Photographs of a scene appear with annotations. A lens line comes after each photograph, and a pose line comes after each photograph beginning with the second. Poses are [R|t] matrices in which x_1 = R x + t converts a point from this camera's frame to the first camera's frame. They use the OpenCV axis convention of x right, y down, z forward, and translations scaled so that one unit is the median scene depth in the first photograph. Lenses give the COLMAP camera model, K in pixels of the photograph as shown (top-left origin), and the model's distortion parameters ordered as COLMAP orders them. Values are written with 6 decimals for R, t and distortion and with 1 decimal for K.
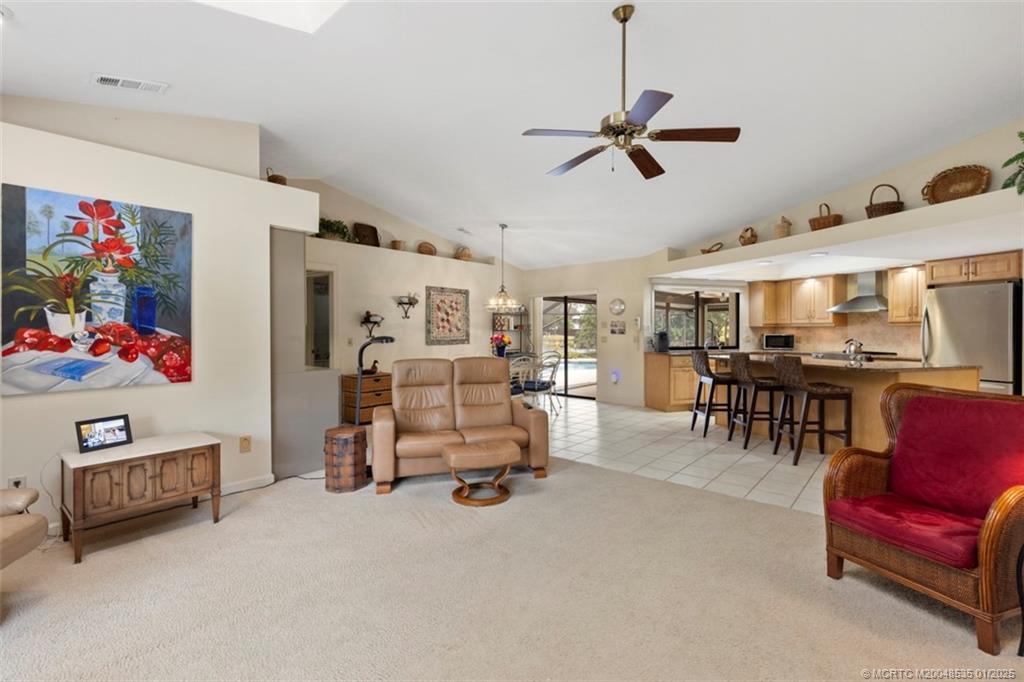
lens RADIAL K [[459.6, 0, 511.8], [0, 459.6, 334.5], [0, 0, 1]] dist [0.006964, -0.003007]
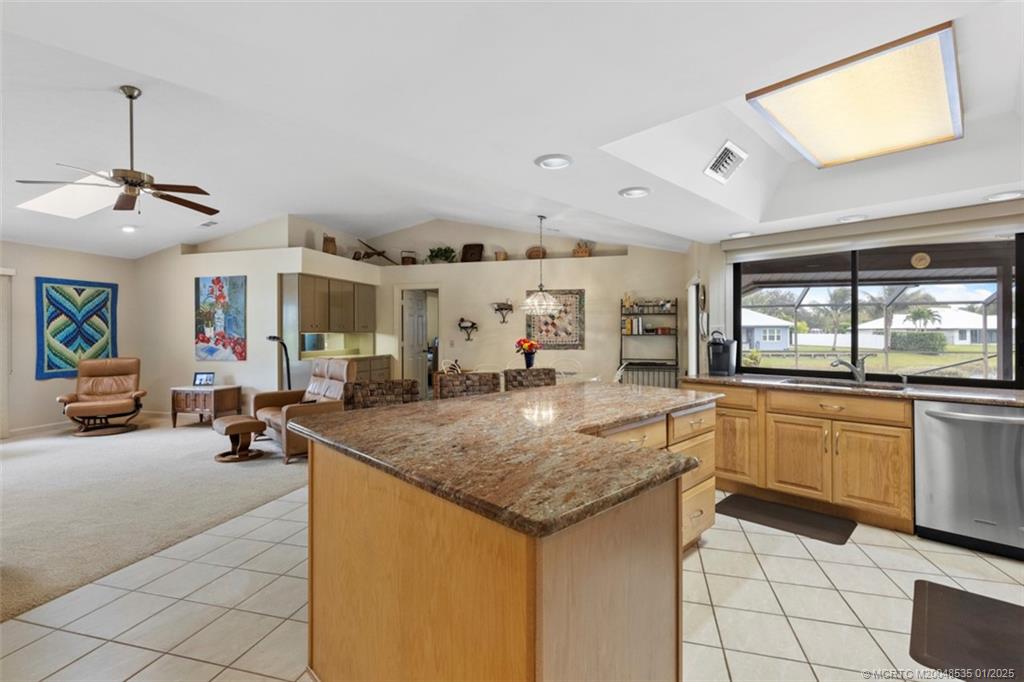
lens RADIAL K [[459.6, 0, 515.2], [0, 459.6, 331.7], [0, 0, 1]] dist [0.006964, -0.003007]
pose [[0.431359, -0.000920, -0.902180, 0.756763], [-0.008297, 0.999953, -0.004987, -0.009960], [0.902142, 0.009637, 0.431331, 0.571109]]
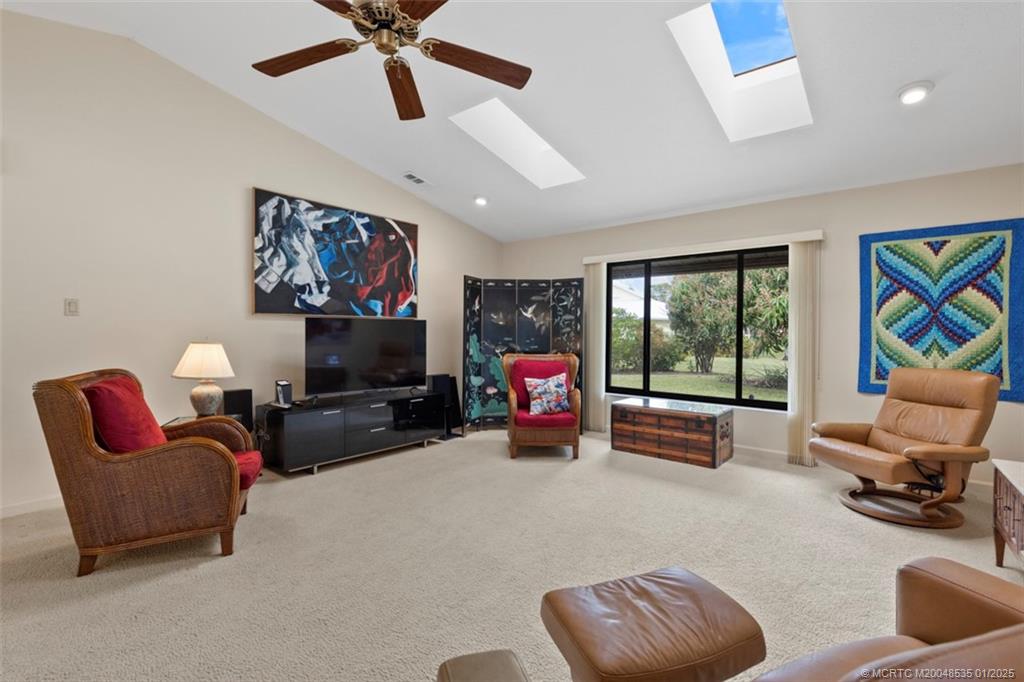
lens RADIAL K [[459.6, 0, 516.0], [0, 459.6, 335.6], [0, 0, 1]] dist [0.006964, -0.003007]
pose [[-0.999647, -0.001692, -0.026501, 0.026892], [-0.002303, 0.999732, 0.023037, 0.000980], [0.026455, 0.023090, -0.999383, 0.687737]]
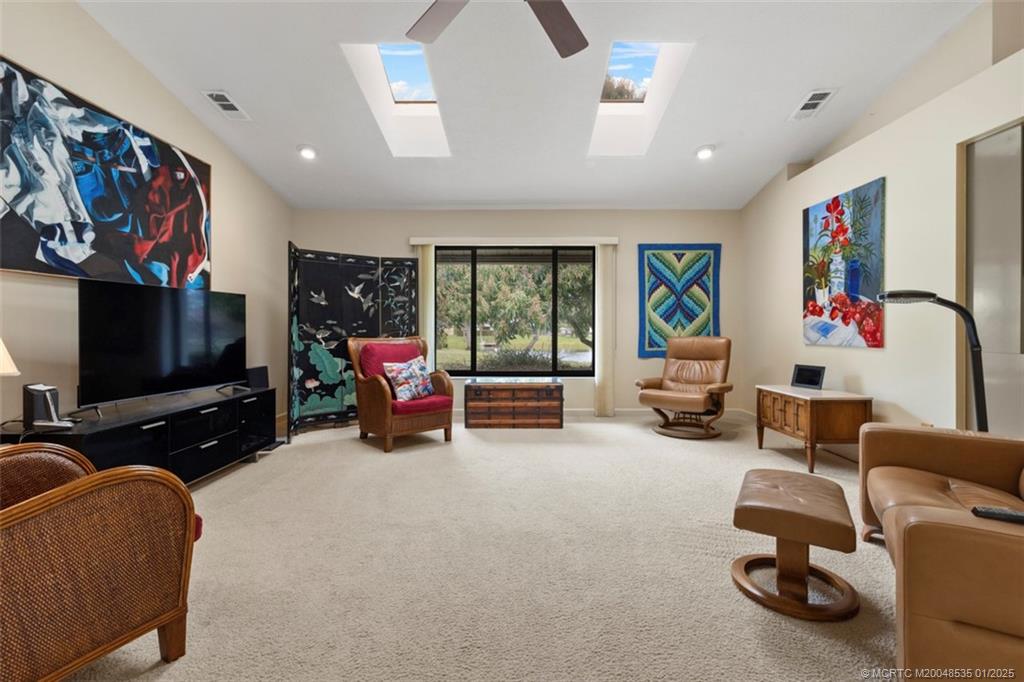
lens RADIAL K [[459.6, 0, 521.7], [0, 459.6, 330.2], [0, 0, 1]] dist [0.006964, -0.003007]
pose [[-0.753312, 0.006749, -0.657629, 0.253427], [-0.004419, 0.999873, 0.015324, 0.025047], [0.657649, 0.014450, -0.753186, 0.591963]]
